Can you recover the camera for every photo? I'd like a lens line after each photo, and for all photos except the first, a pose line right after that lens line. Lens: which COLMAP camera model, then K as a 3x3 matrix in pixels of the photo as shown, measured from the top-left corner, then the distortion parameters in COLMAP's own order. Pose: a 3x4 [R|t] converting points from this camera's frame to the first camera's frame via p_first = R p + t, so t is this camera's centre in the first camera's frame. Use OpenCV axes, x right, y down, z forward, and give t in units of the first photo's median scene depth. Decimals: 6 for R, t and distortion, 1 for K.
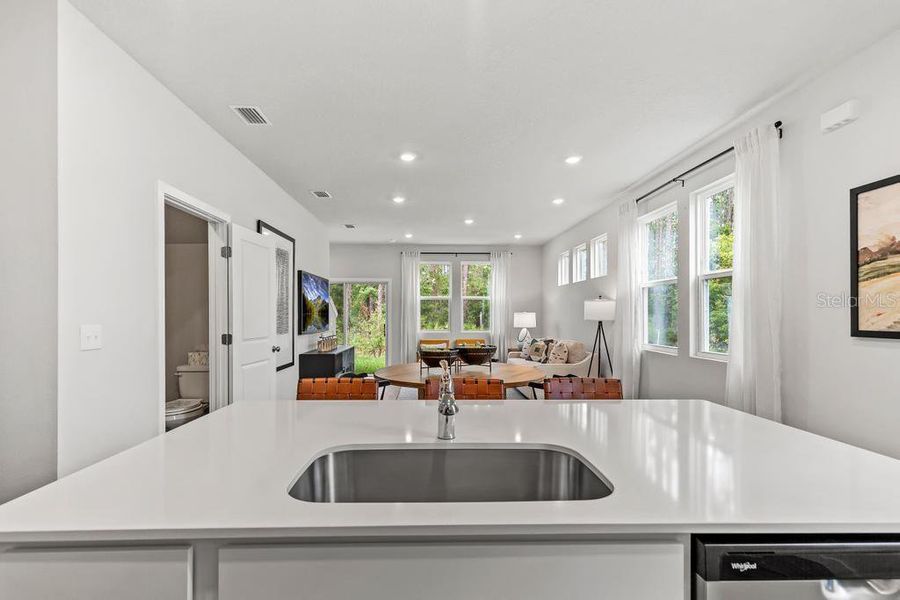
lens RADIAL K [[418.8, 0, 436.5], [0, 418.8, 312.9], [0, 0, 1]] dist [0.004258, -0.001287]
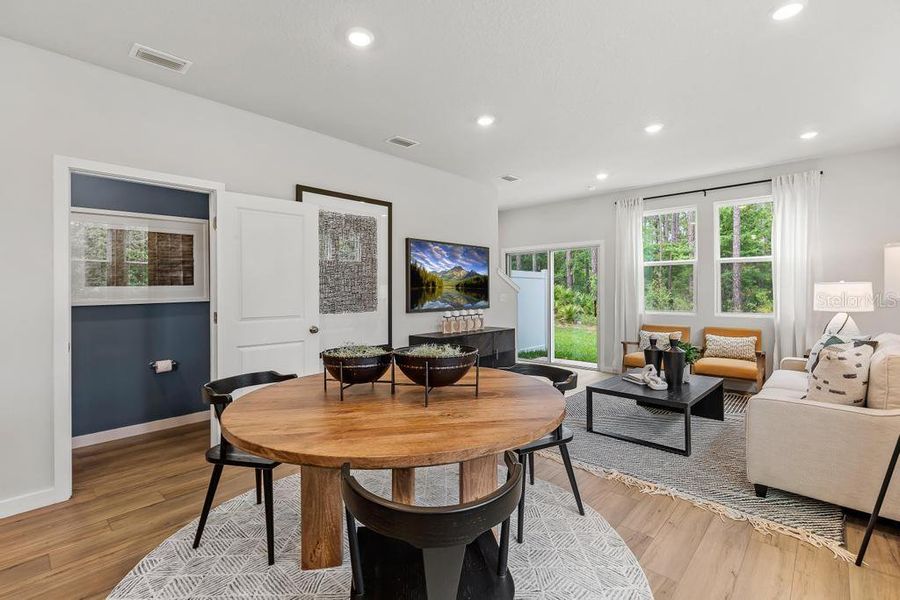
lens RADIAL K [[407.8, 0, 451.8], [0, 407.8, 285.7], [0, 0, 1]] dist [0.002406, 0.002789]
pose [[0.718748, -0.012938, -0.695150, 0.288720], [0.010898, 0.999914, -0.007341, 0.002862], [0.695185, -0.002299, 0.718827, 0.412484]]
